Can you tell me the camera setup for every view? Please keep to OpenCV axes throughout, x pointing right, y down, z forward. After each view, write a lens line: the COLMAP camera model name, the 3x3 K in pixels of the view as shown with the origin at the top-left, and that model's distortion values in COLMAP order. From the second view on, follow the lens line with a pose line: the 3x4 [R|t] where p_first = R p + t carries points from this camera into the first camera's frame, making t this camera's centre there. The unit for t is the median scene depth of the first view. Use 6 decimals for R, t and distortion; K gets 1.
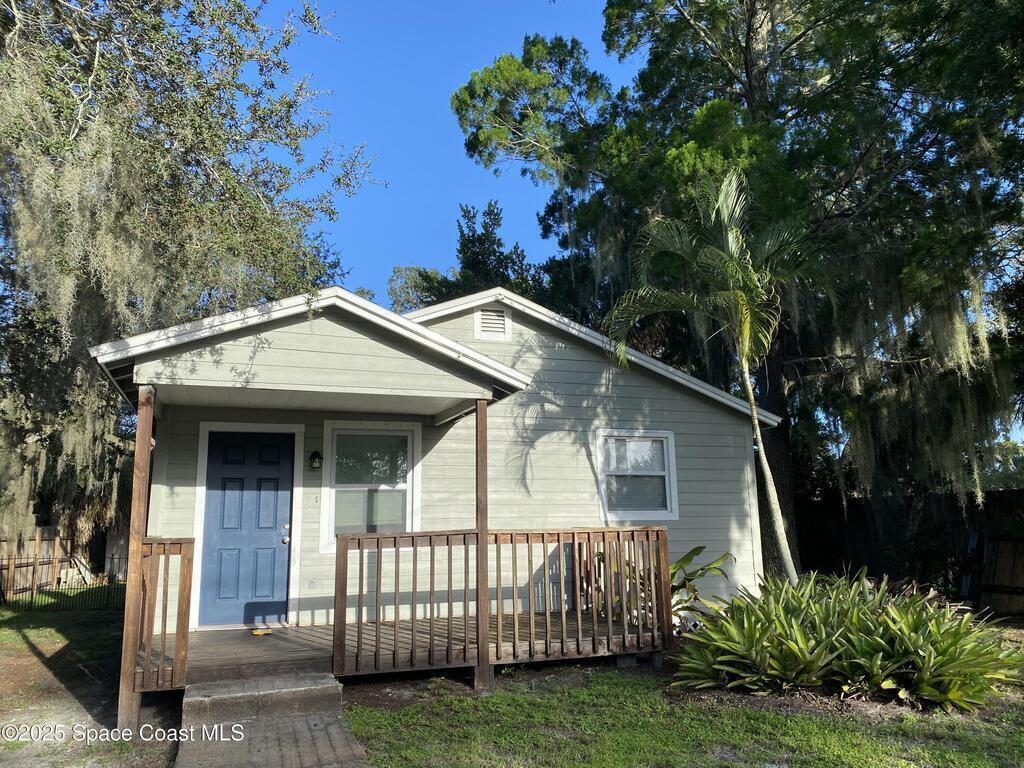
lens RADIAL K [[802.2, 0, 514.9], [0, 802.2, 382.7], [0, 0, 1]] dist [0.032681, -0.035346]
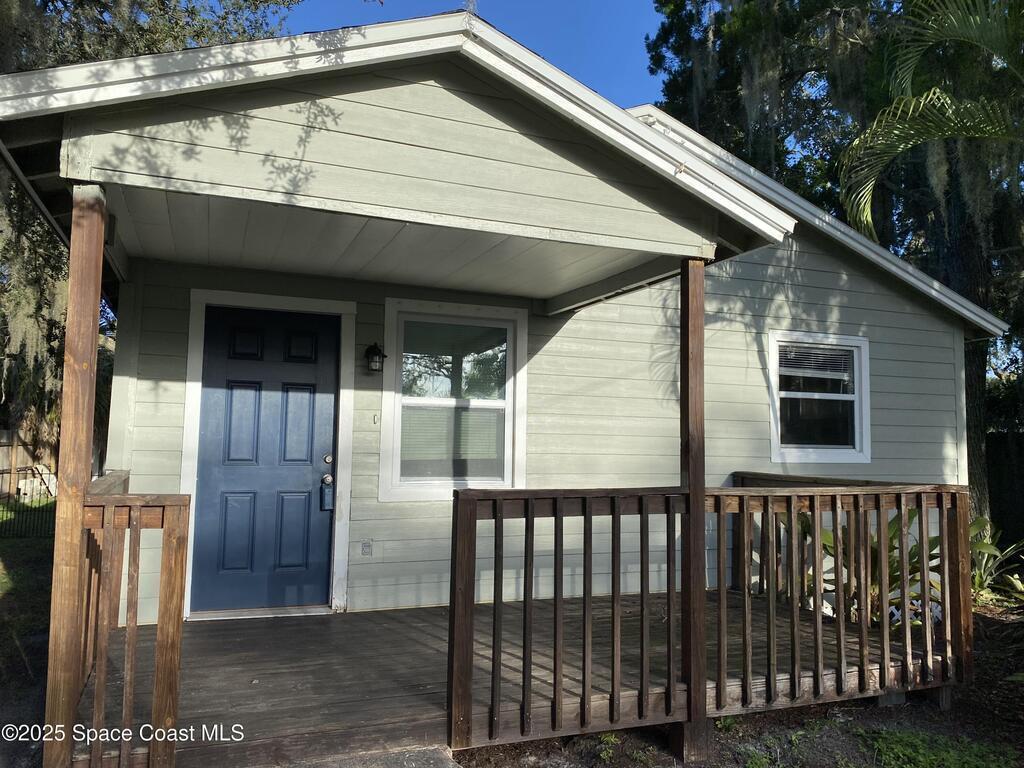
lens RADIAL K [[802.2, 0, 508.8], [0, 802.2, 387.9], [0, 0, 1]] dist [0.032681, -0.035346]
pose [[0.999074, 0.035095, 0.024897, -0.152917], [-0.037613, 0.993313, 0.109158, 0.044888], [-0.020900, -0.109994, 0.993713, 0.355674]]
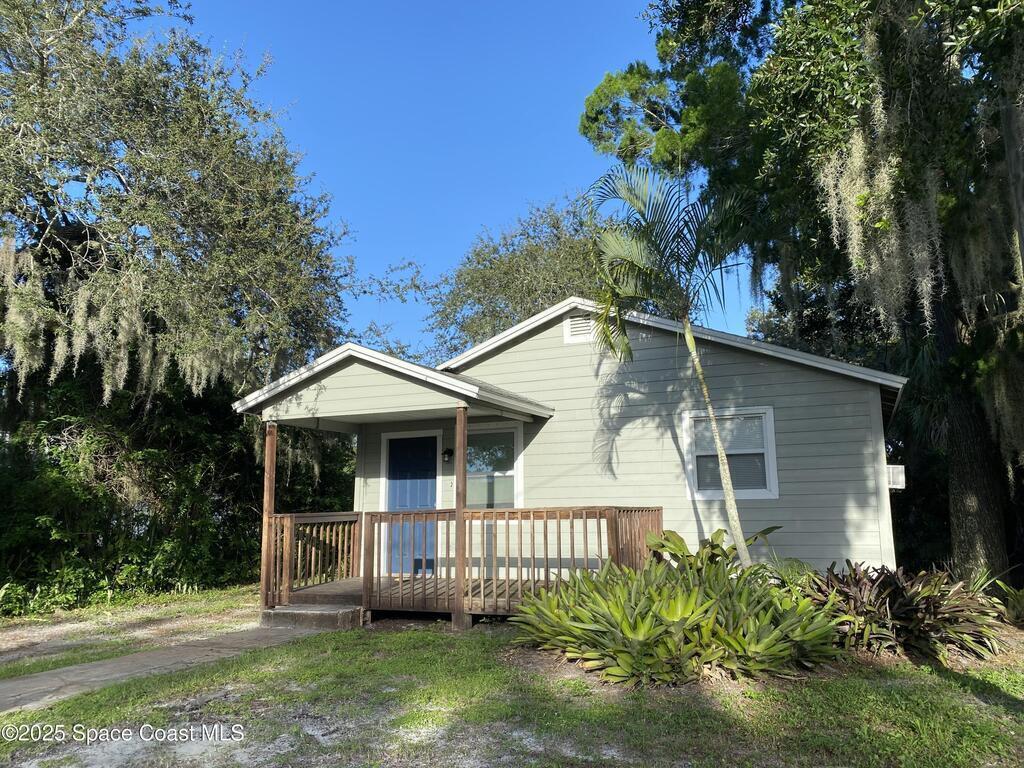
lens RADIAL K [[802.2, 0, 507.9], [0, 802.2, 382.5], [0, 0, 1]] dist [0.032681, -0.035346]
pose [[0.708474, -0.102351, -0.698275, 0.753142], [0.130166, 0.991404, -0.013250, 0.005548], [0.693629, -0.081505, 0.715707, 0.120177]]
